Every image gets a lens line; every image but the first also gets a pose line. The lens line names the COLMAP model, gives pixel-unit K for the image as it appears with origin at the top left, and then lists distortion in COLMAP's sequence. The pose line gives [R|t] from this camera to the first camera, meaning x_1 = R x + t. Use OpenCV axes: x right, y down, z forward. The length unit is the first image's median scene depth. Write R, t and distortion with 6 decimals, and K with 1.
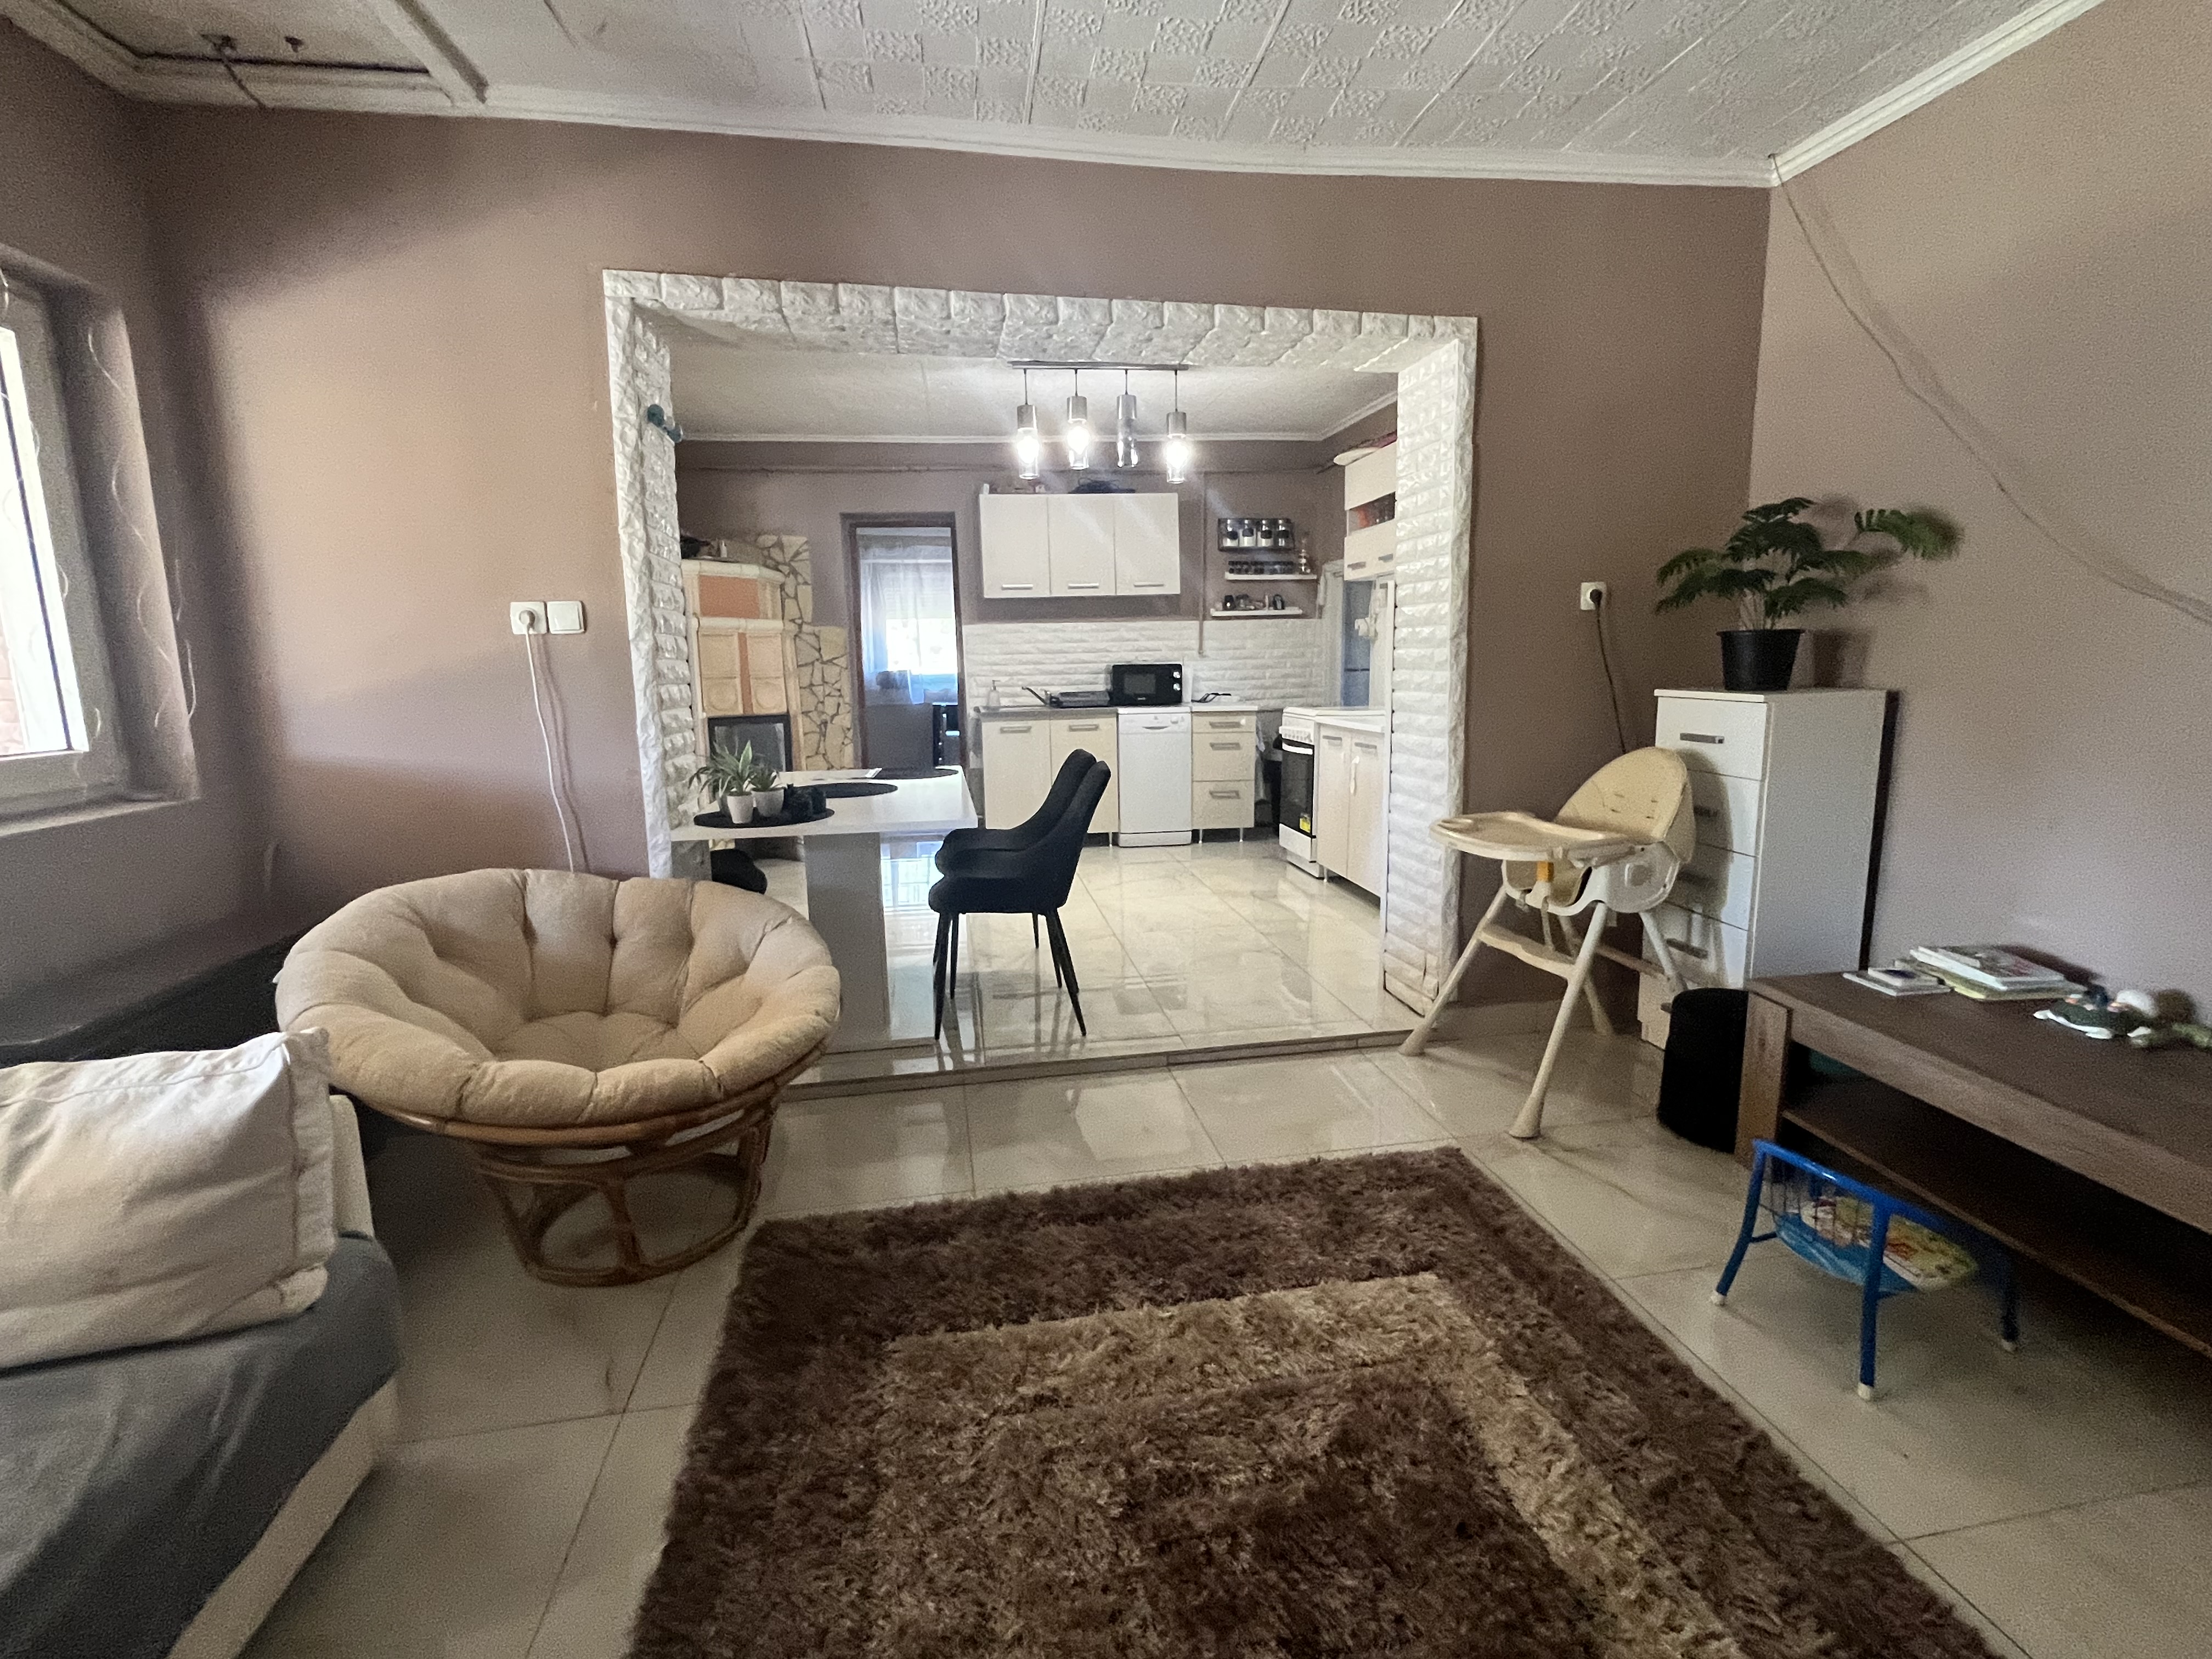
lens RADIAL K [[1015.3, 0, 1110.6], [0, 1015.3, 828.9], [0, 0, 1]] dist [-0.005824, 0.001832]
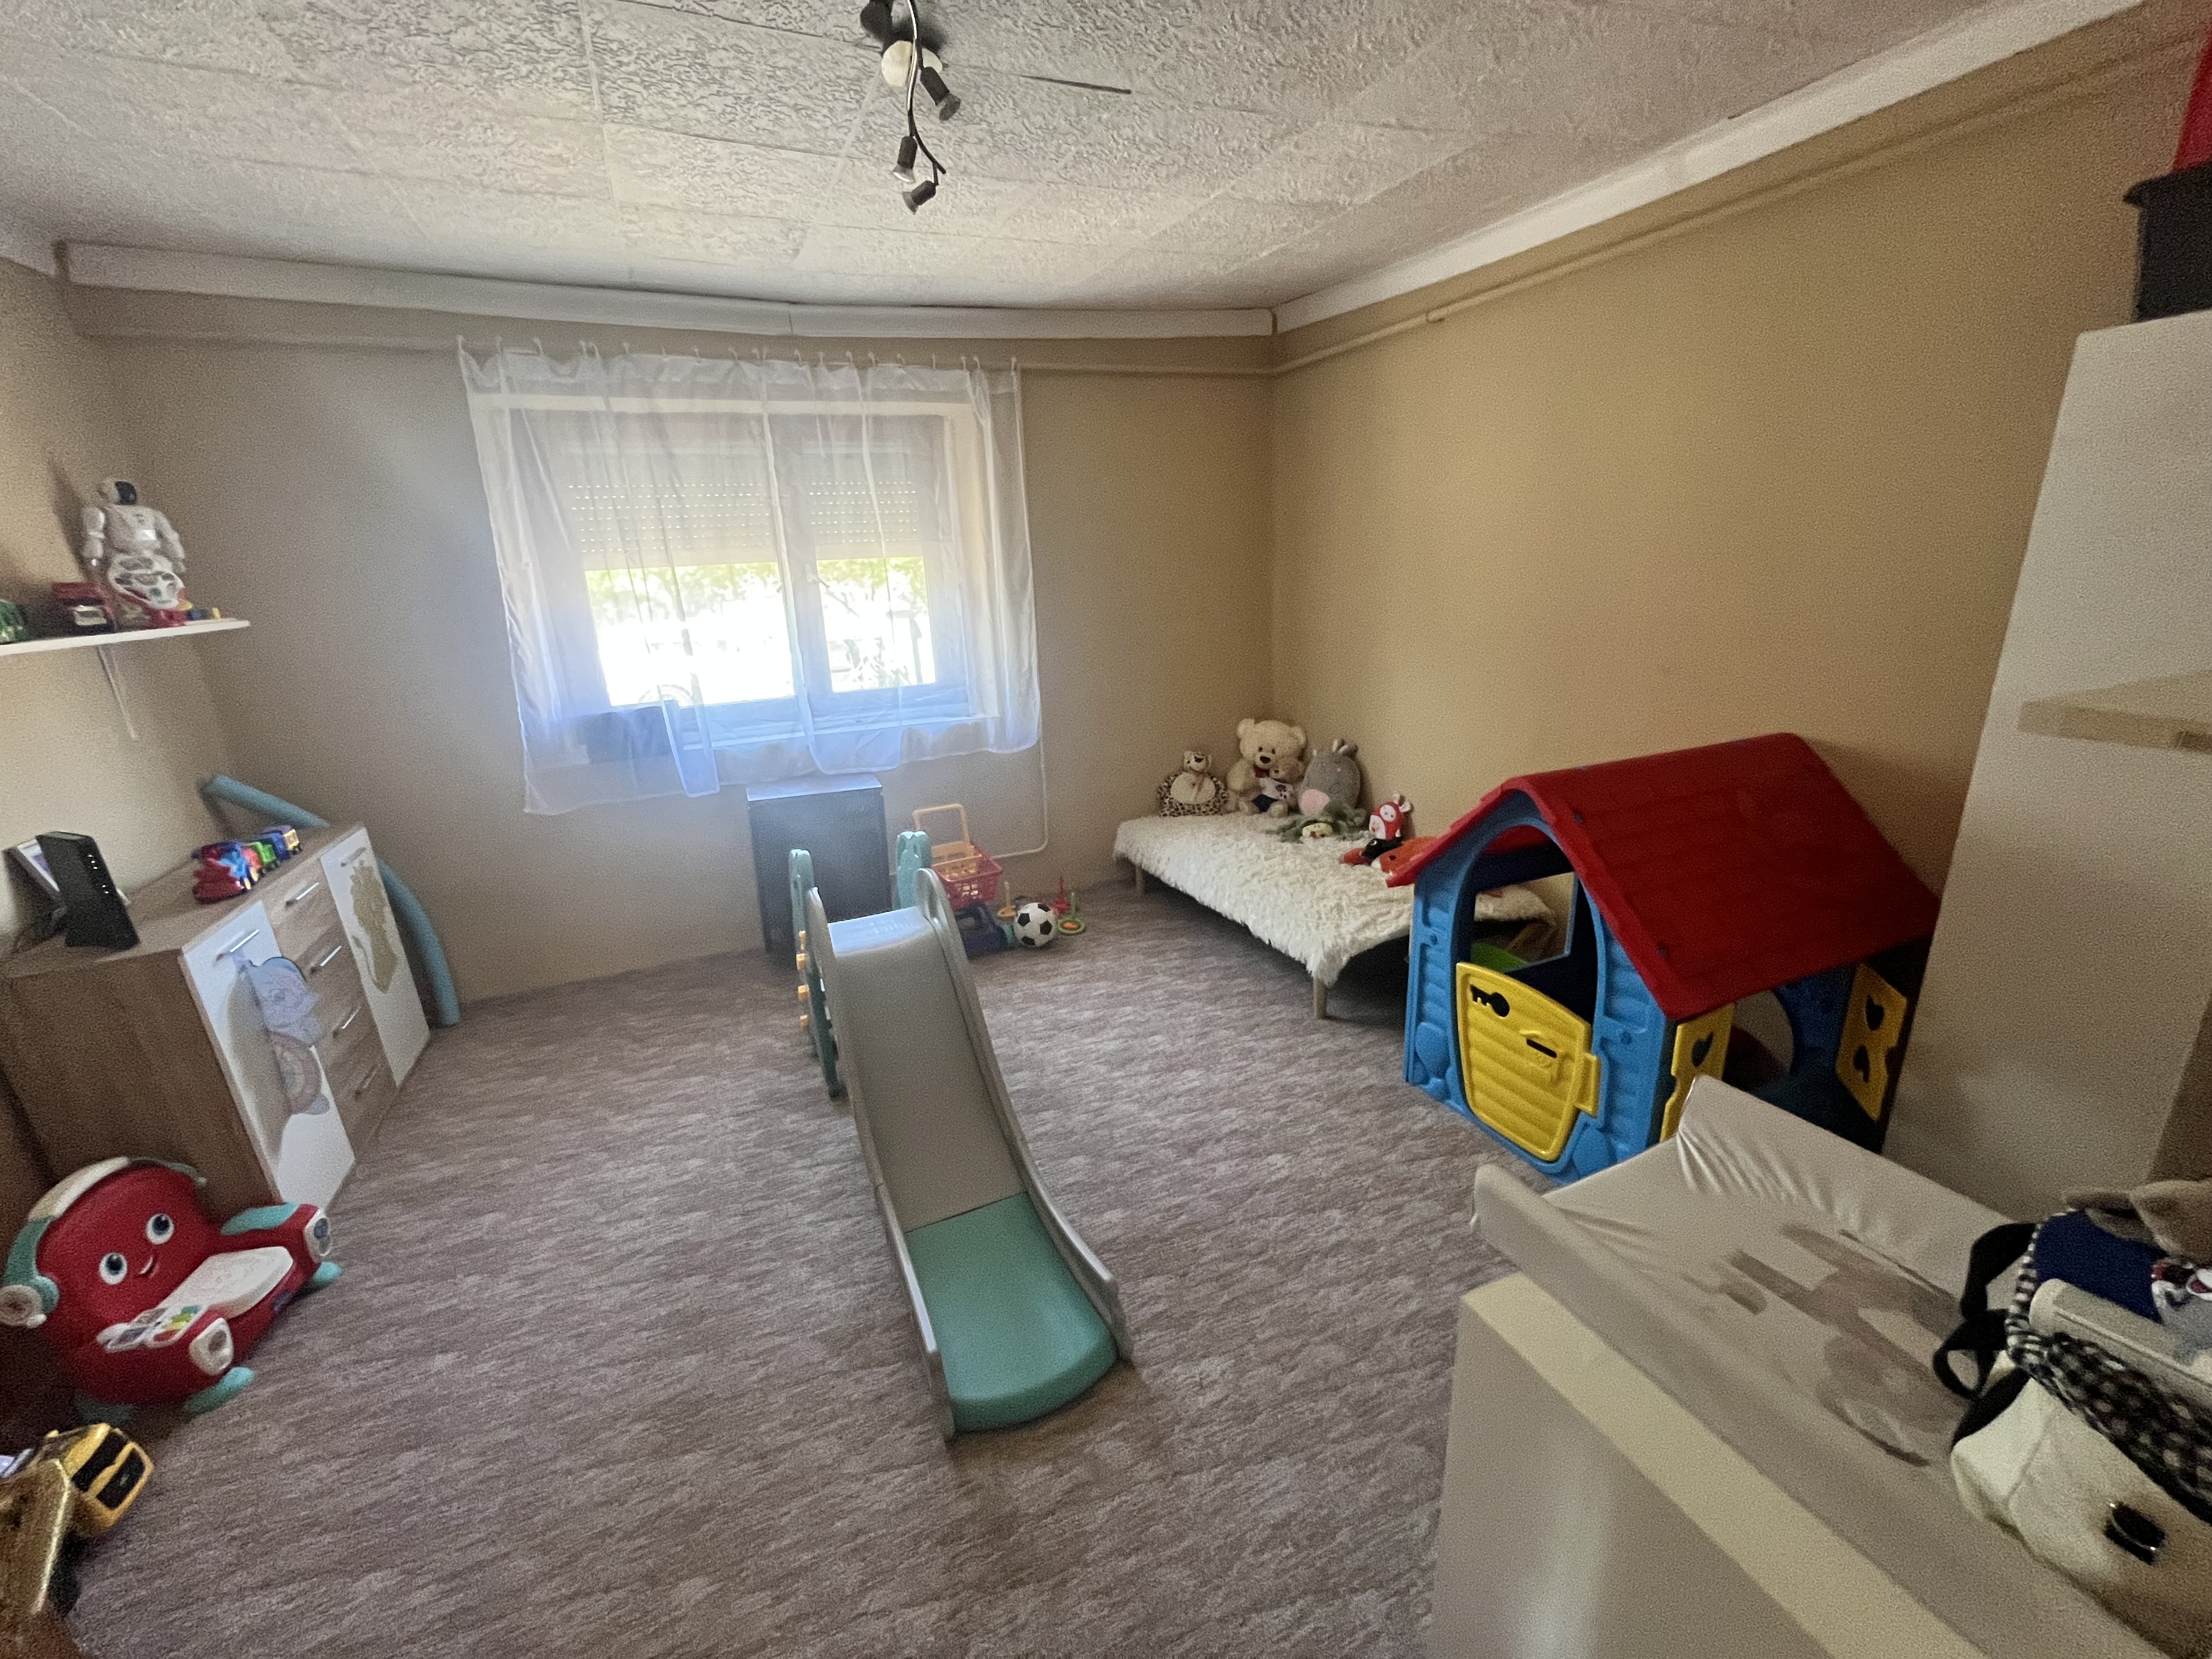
lens RADIAL K [[893.2, 0, 1104.4], [0, 893.2, 828.0], [0, 0, 1]] dist [0.002748, -0.000379]
pose [[0.966040, -0.095501, 0.240096, -0.206665], [0.067943, 0.990378, 0.120560, -0.232723], [-0.249299, -0.100153, 0.963234, 1.043788]]
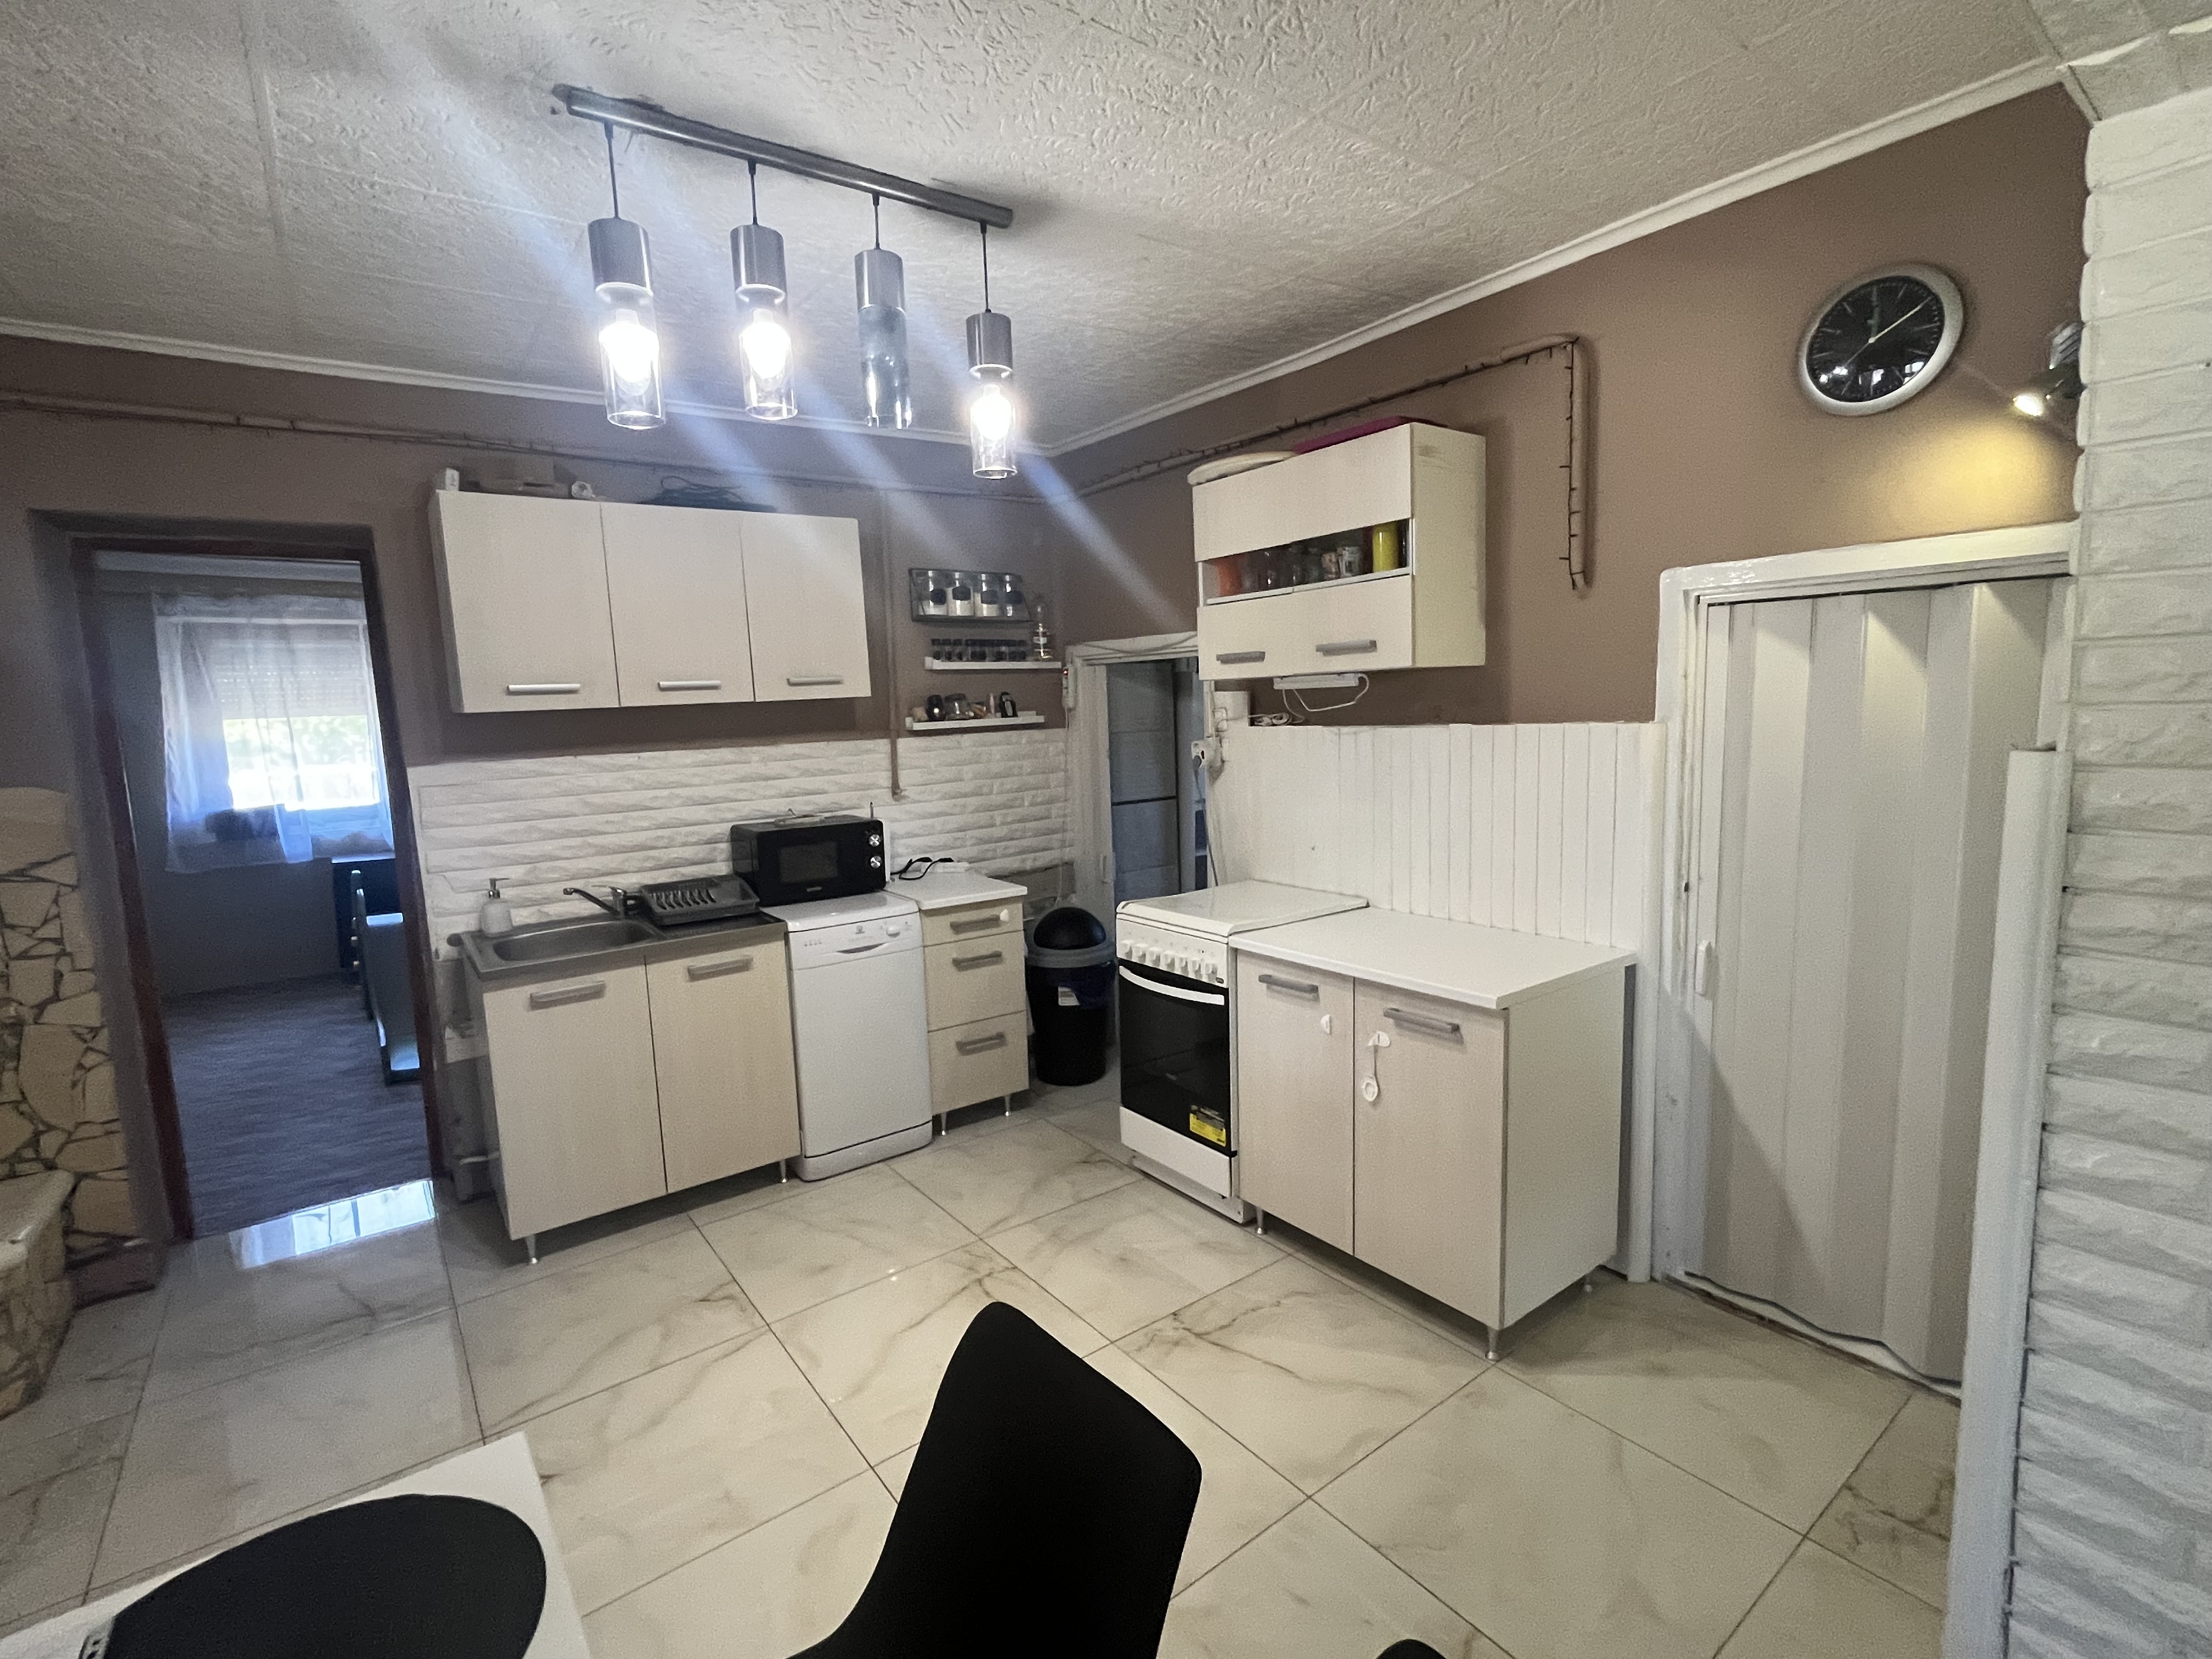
lens RADIAL K [[1015.3, 0, 1105.7], [0, 1015.3, 825.6], [0, 0, 1]] dist [-0.005824, 0.001832]
pose [[0.883422, -0.070071, 0.463310, -0.079827], [0.098879, 0.994368, -0.038151, -0.124062], [-0.458027, 0.079515, 0.885375, 0.440358]]
